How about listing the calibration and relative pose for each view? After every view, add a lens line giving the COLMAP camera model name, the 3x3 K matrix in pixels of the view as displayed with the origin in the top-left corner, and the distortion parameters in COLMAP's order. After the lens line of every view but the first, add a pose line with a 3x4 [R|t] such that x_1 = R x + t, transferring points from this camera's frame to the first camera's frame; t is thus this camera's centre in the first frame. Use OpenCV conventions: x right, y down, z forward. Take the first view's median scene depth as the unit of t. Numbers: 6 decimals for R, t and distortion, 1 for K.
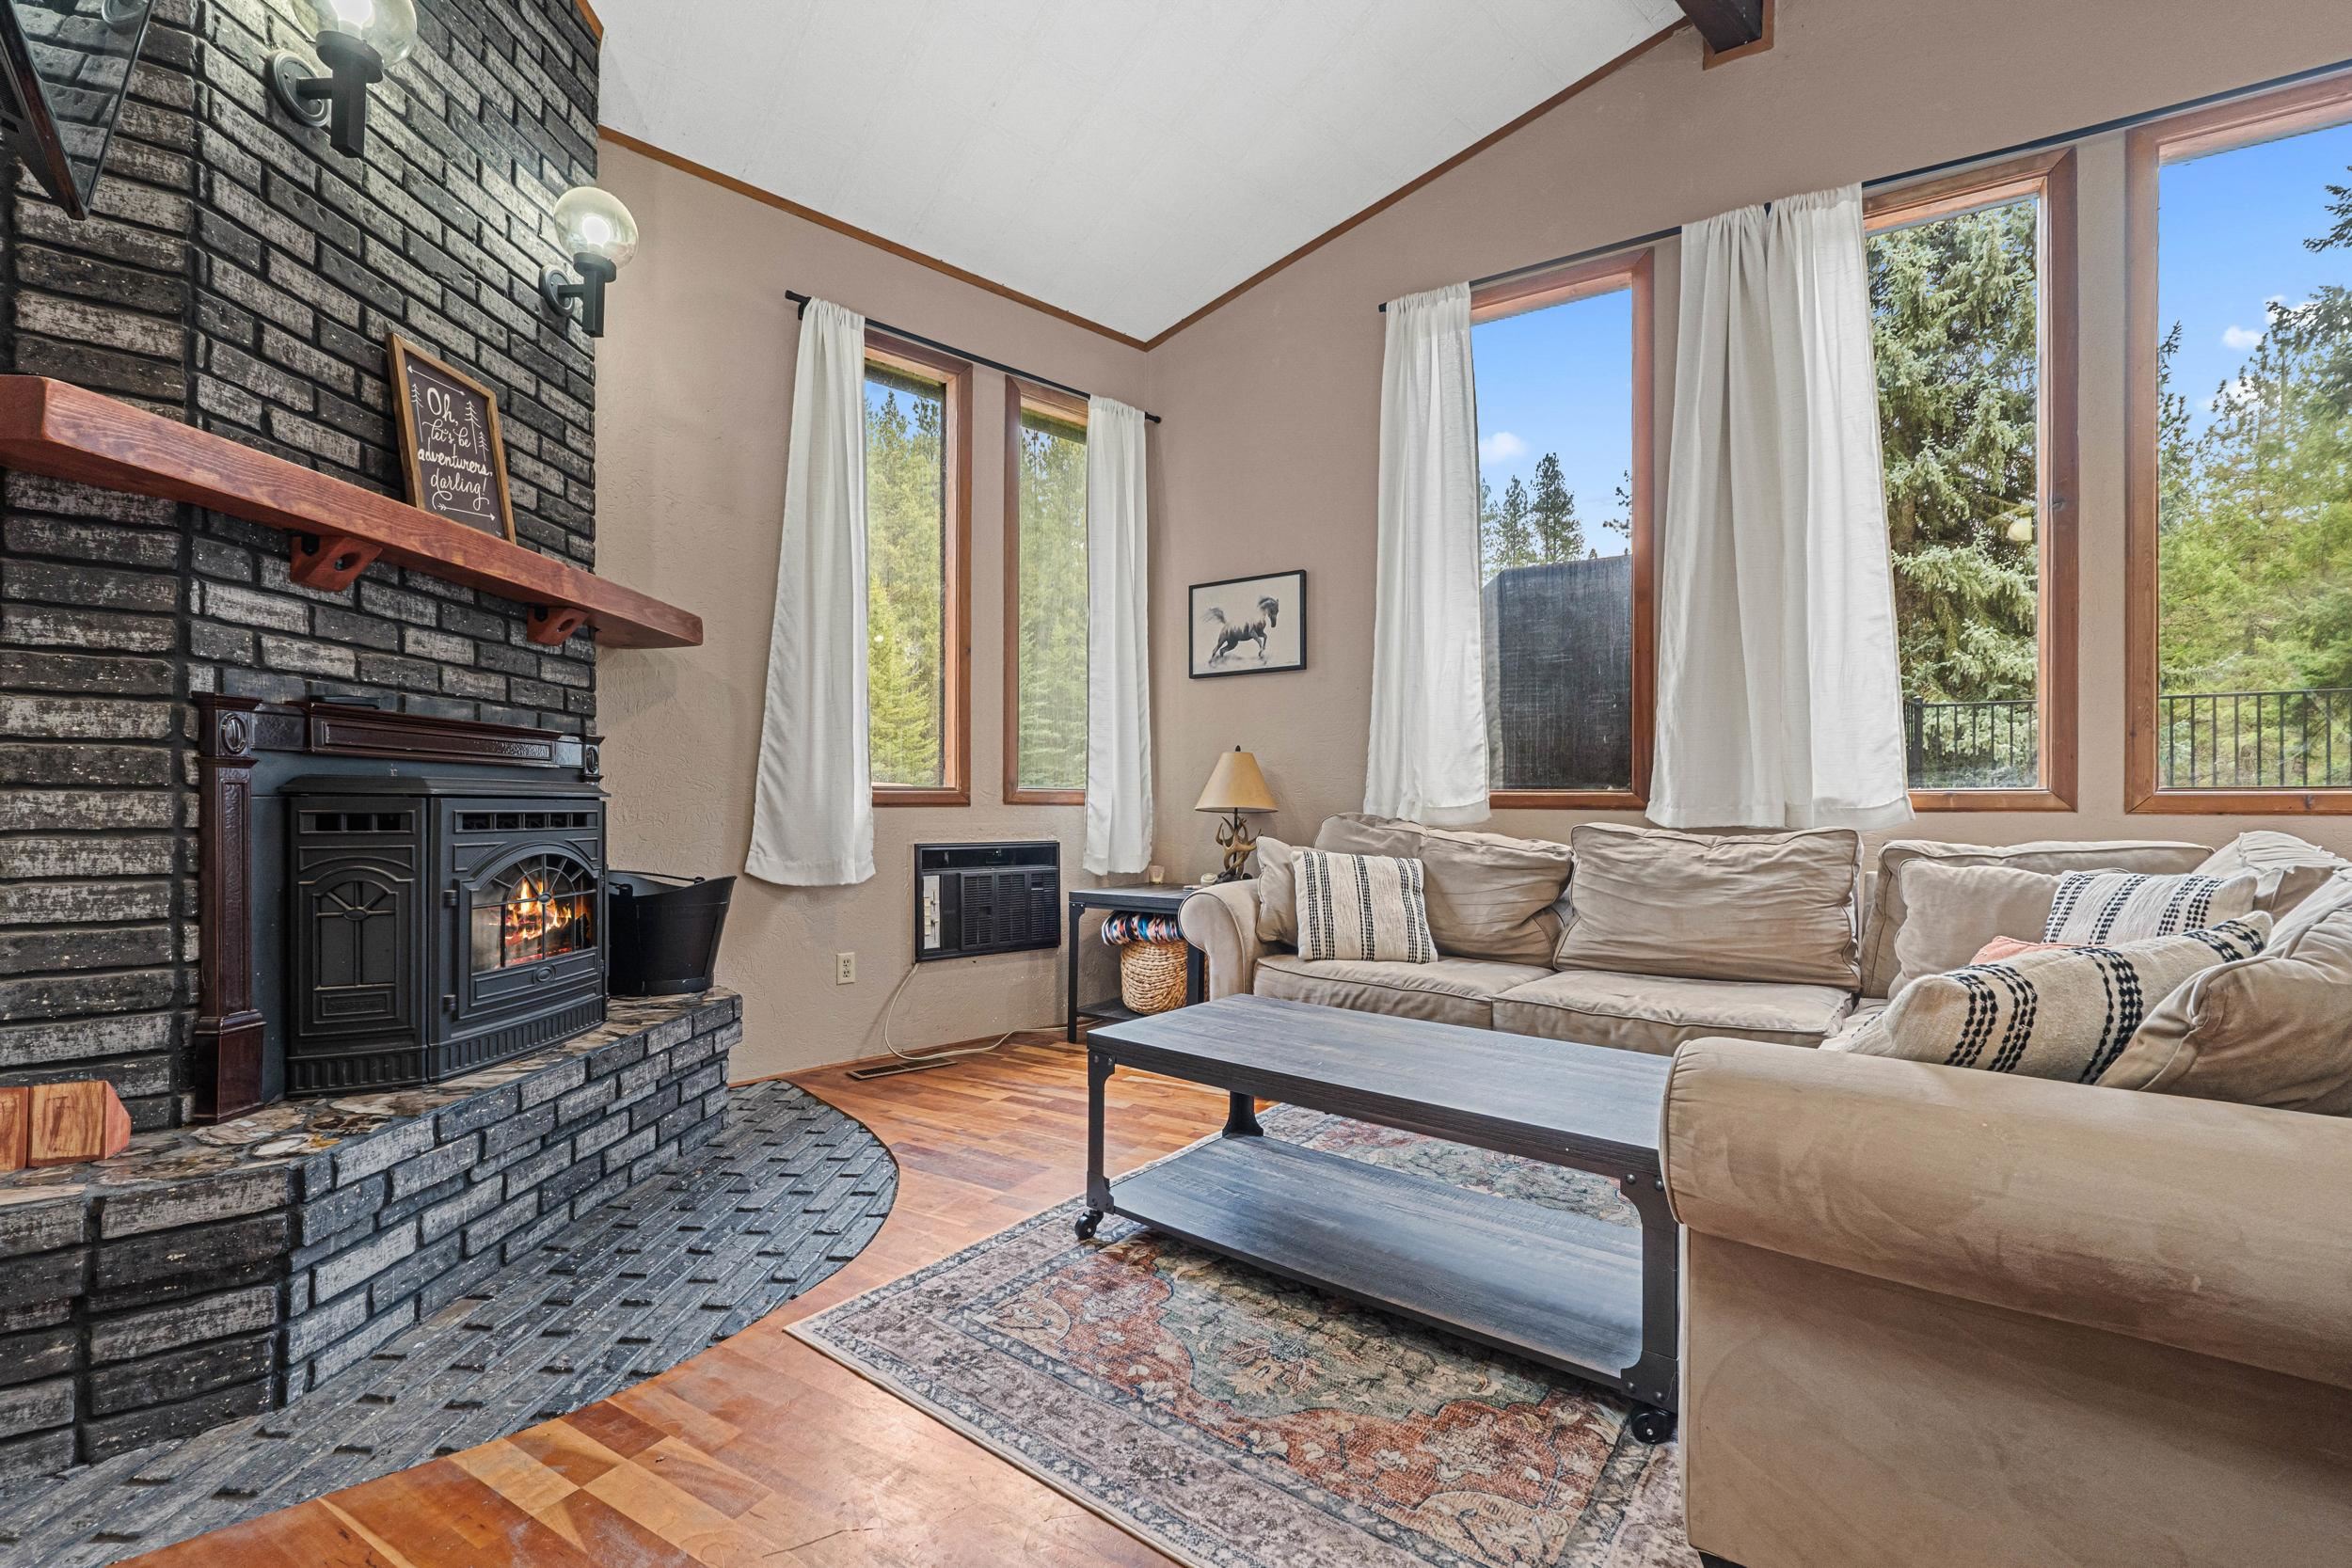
lens RADIAL K [[994.2, 0, 1163.3], [0, 994.2, 809.7], [0, 0, 1]] dist [-0.002257, -0.000603]
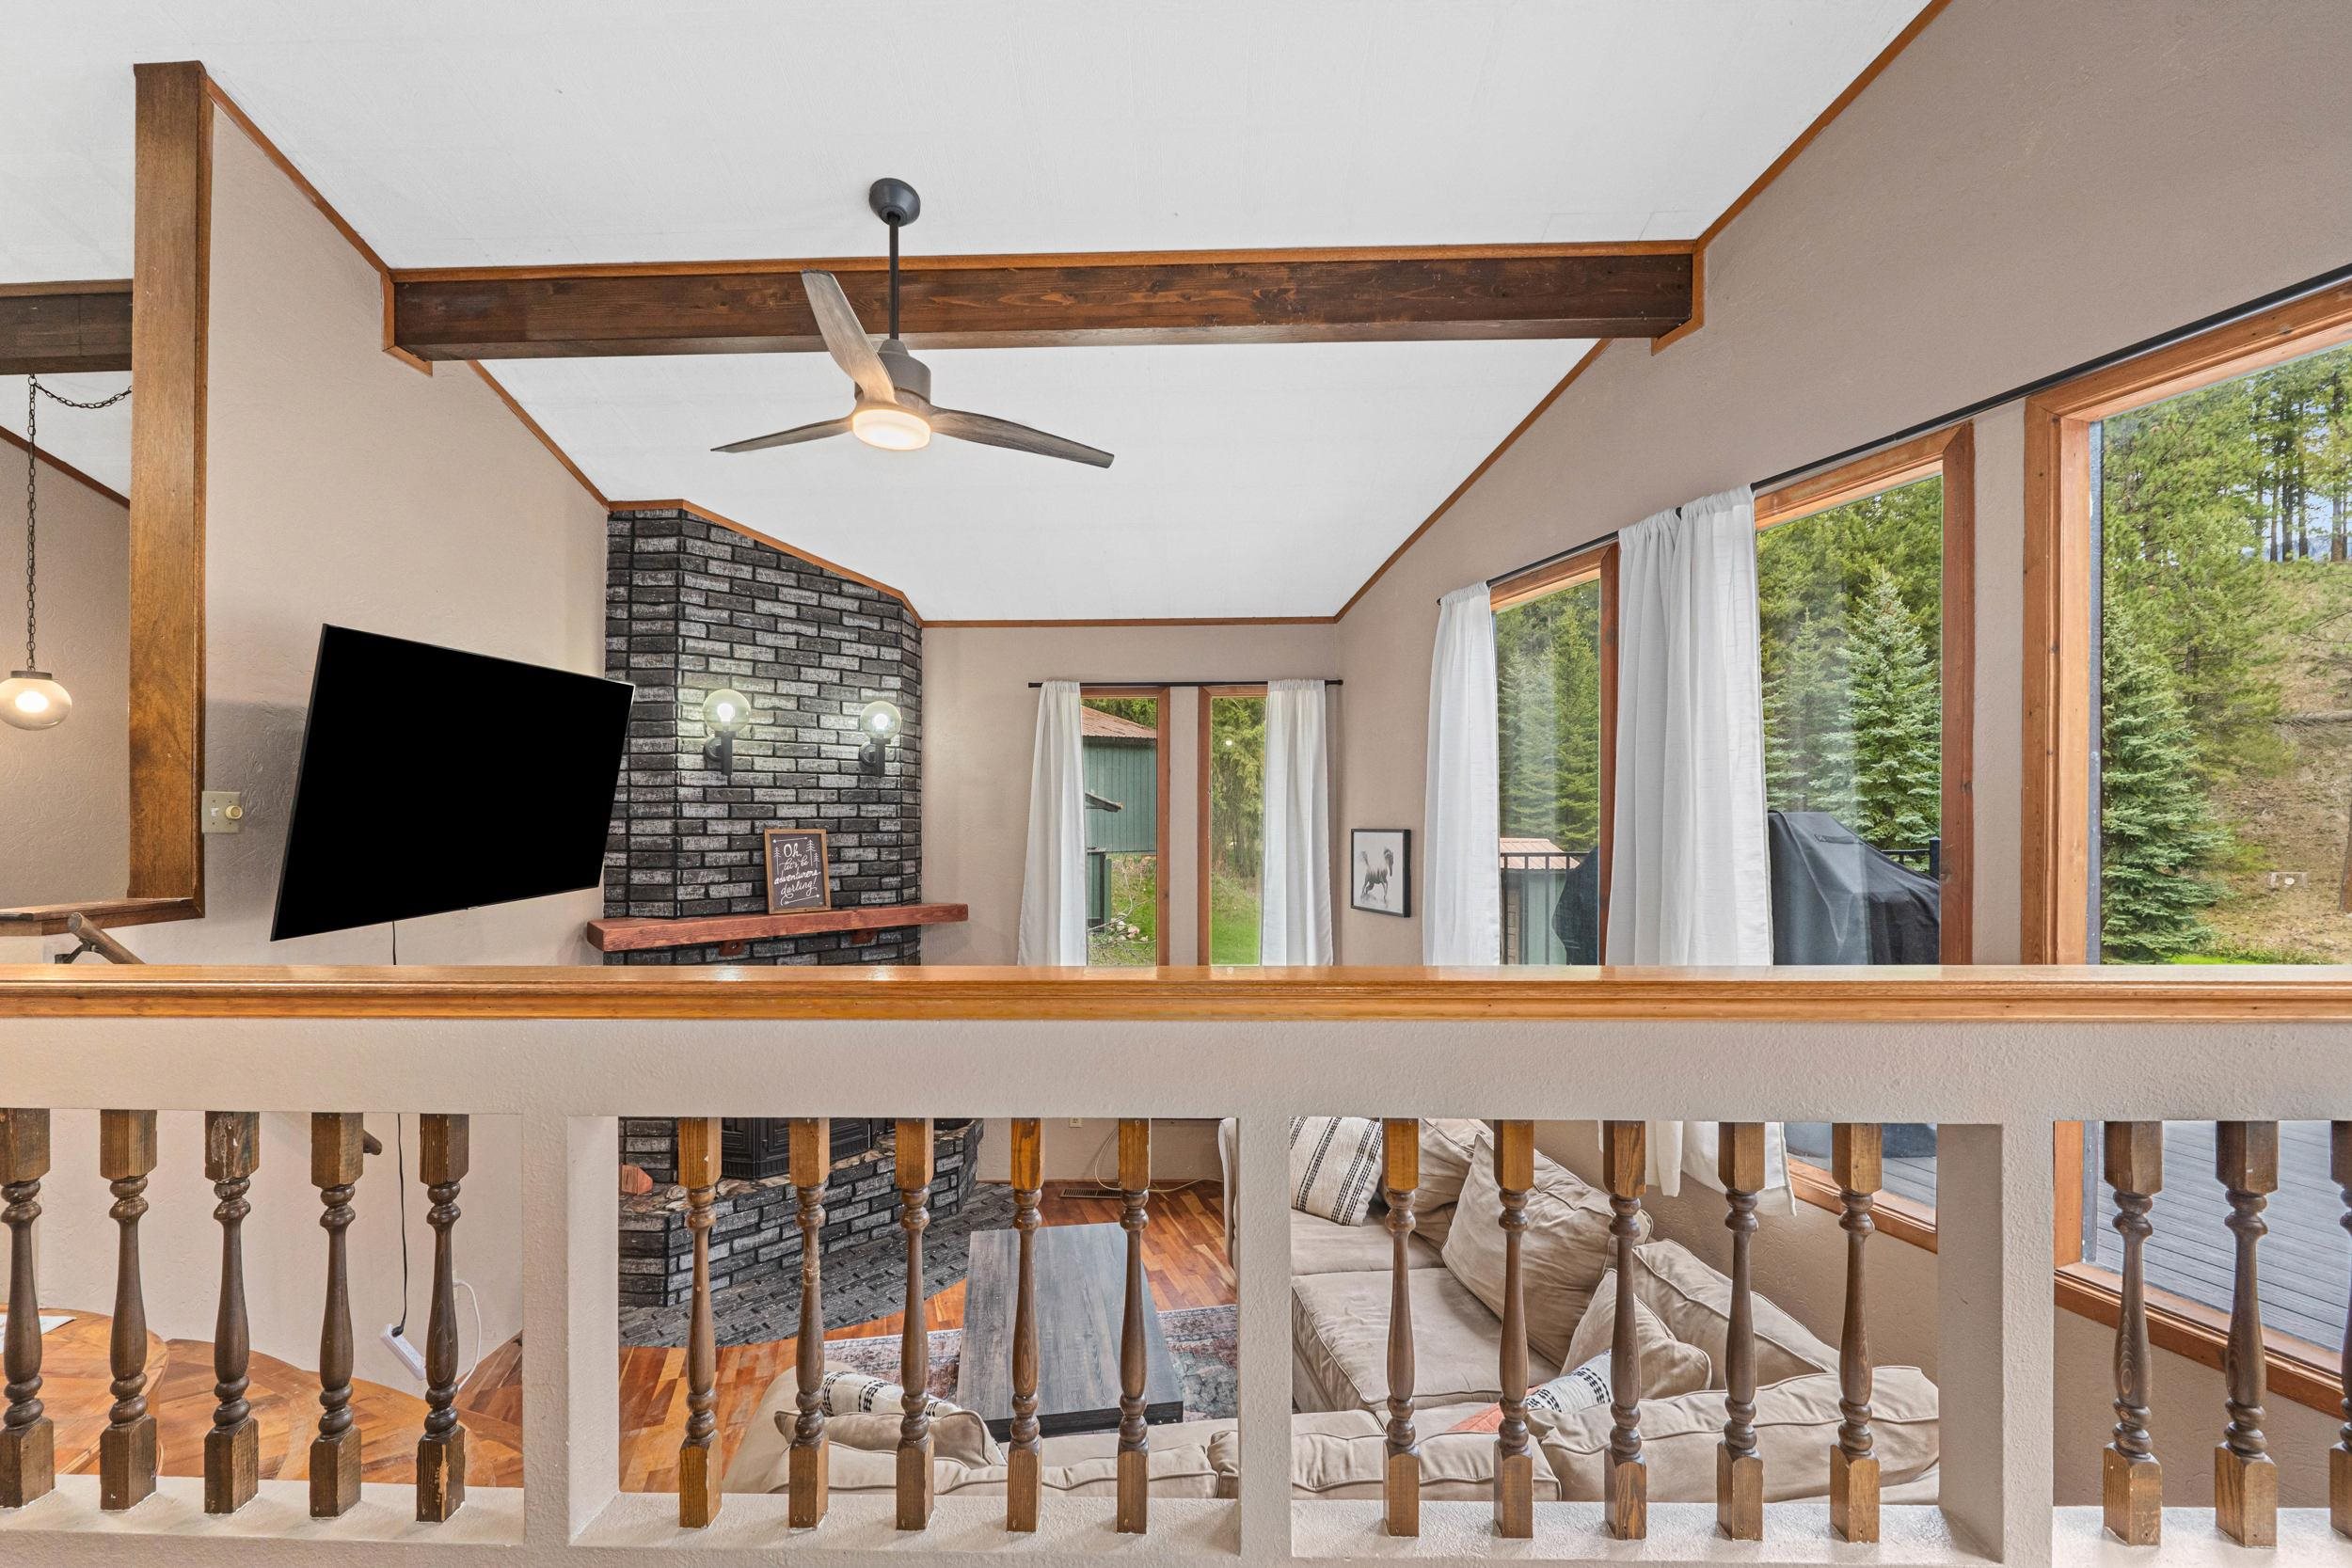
lens RADIAL K [[994.2, 0, 1170.8], [0, 994.2, 816.2], [0, 0, 1]] dist [-0.002257, -0.000603]
pose [[0.736707, -0.002953, -0.676205, 0.855074], [0.007013, 0.999970, 0.003274, -0.316815], [0.676175, -0.007154, 0.736706, -0.009165]]
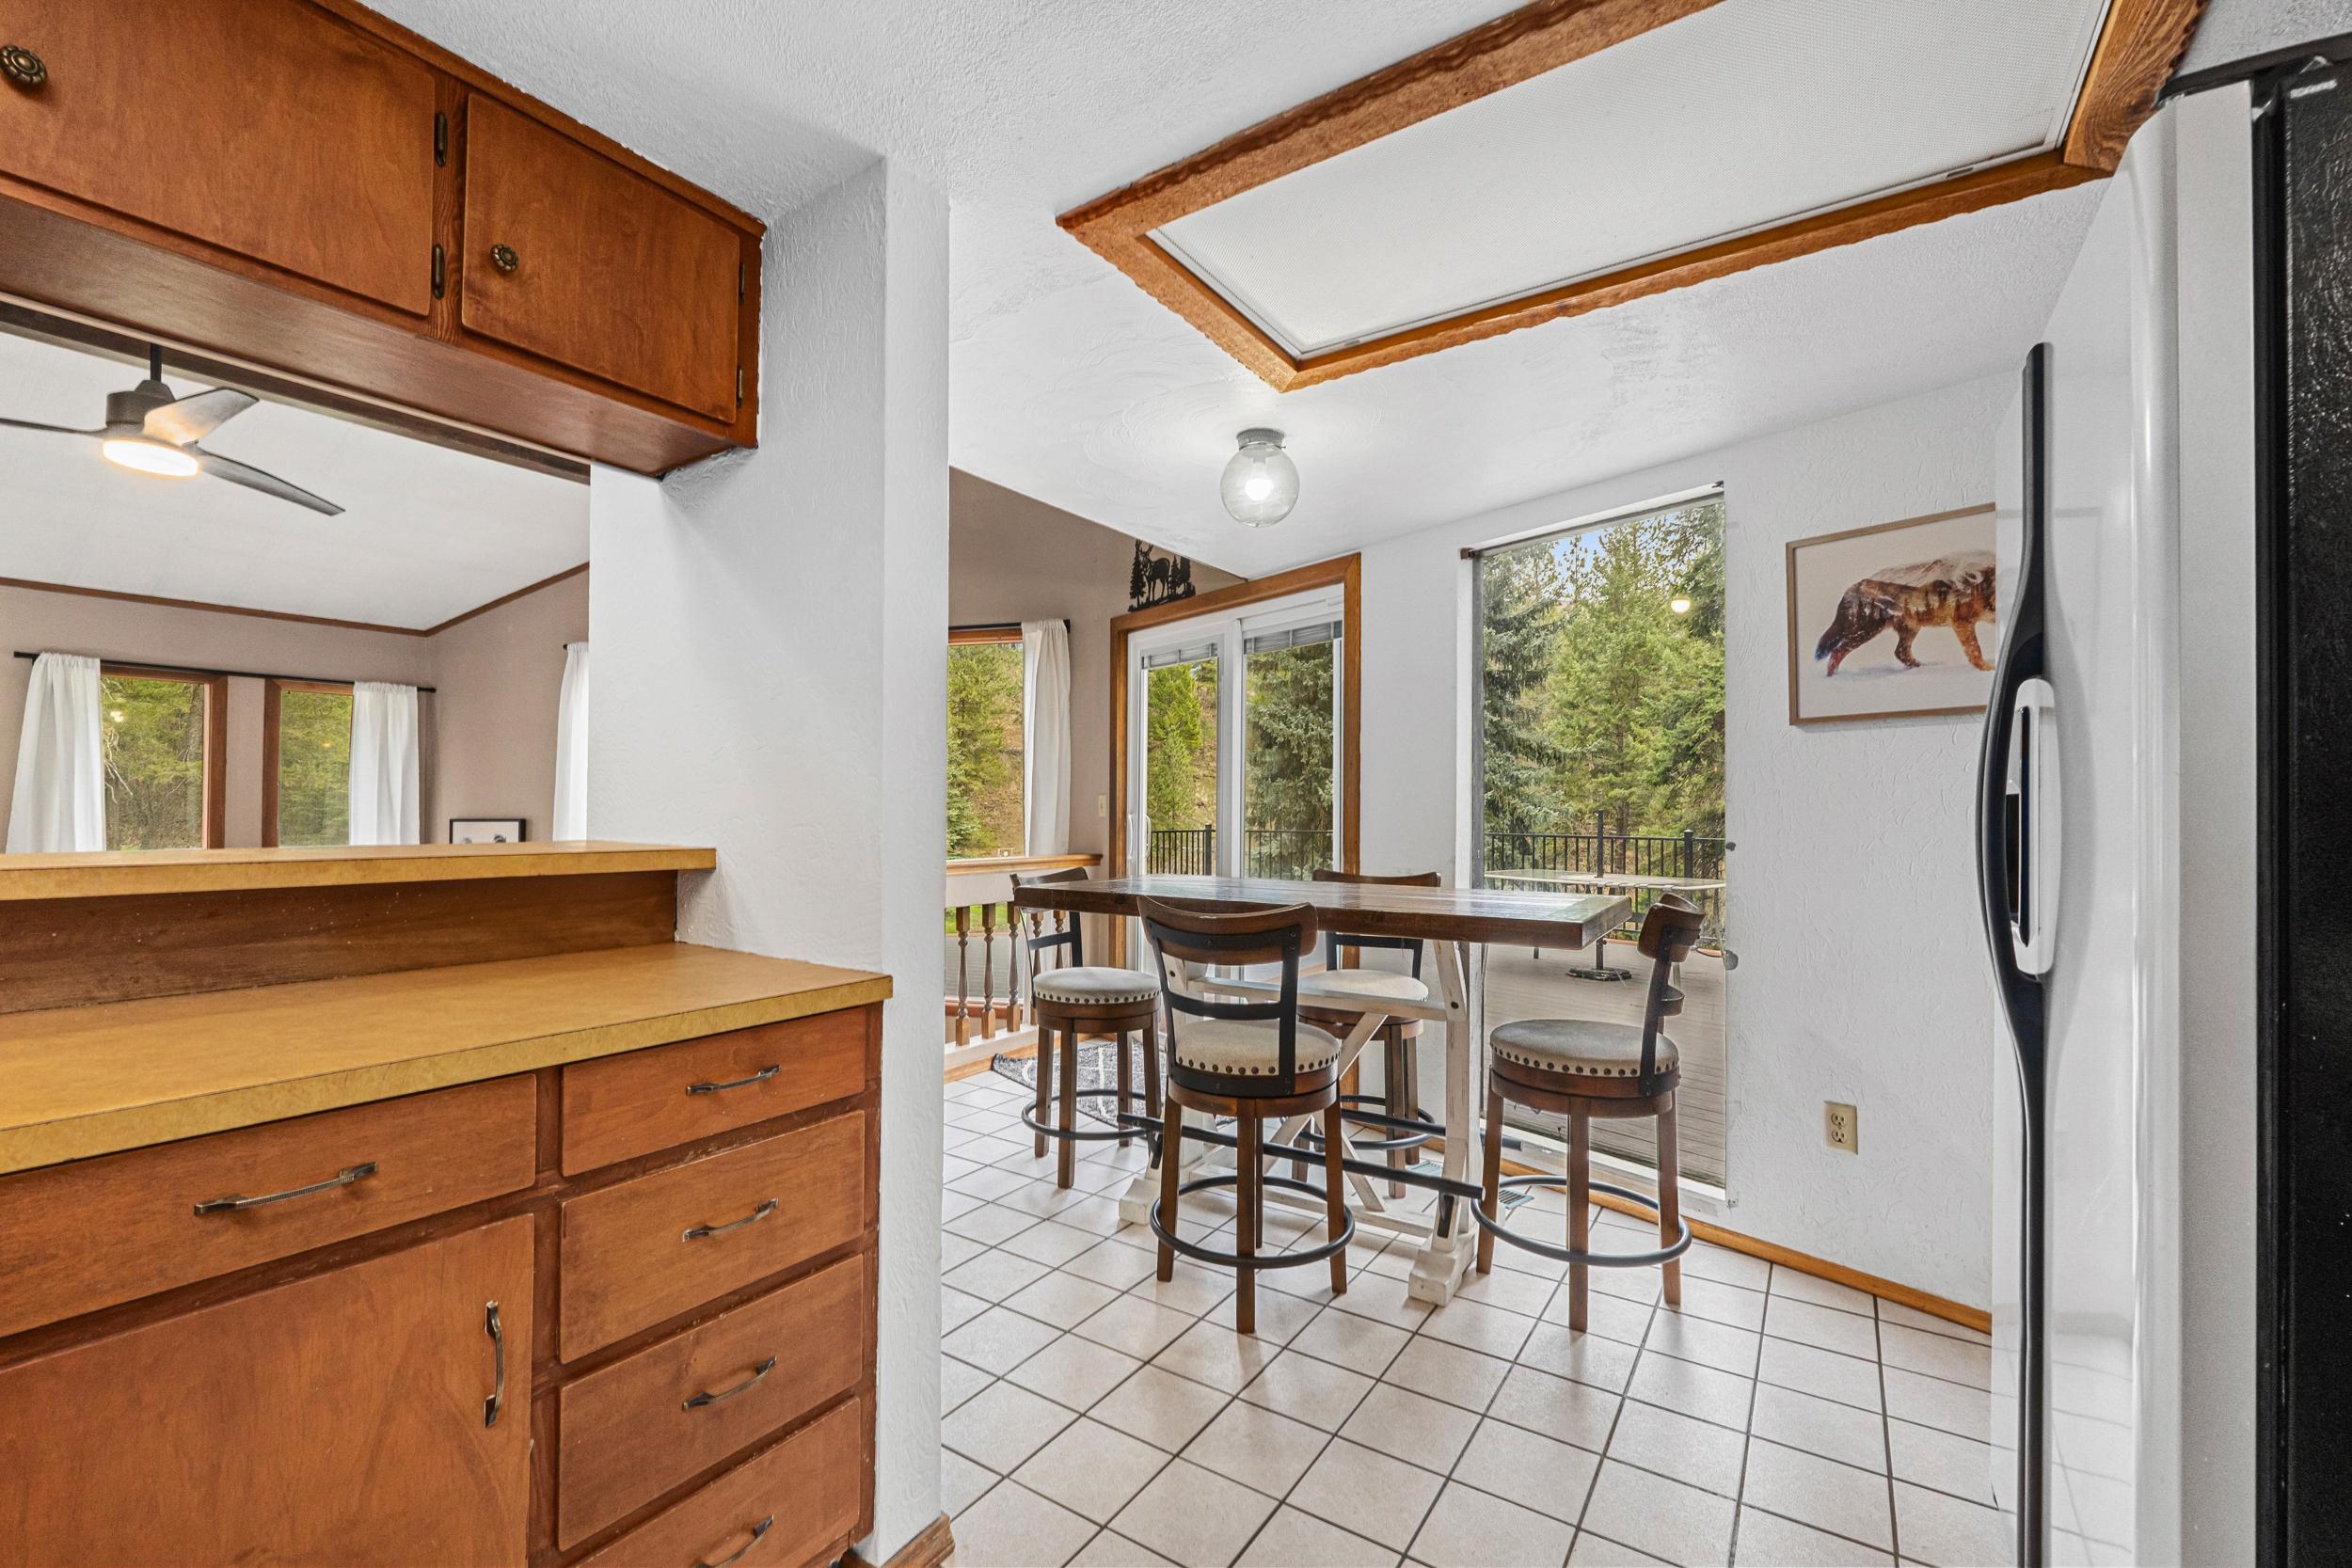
lens RADIAL K [[994.2, 0, 1170.5], [0, 994.2, 802.1], [0, 0, 1]] dist [-0.002257, -0.000603]
pose [[0.964589, 0.003447, 0.263734, 0.791966], [-0.002499, 0.999989, -0.003931, -0.317878], [-0.263745, 0.003132, 0.964587, -0.719075]]
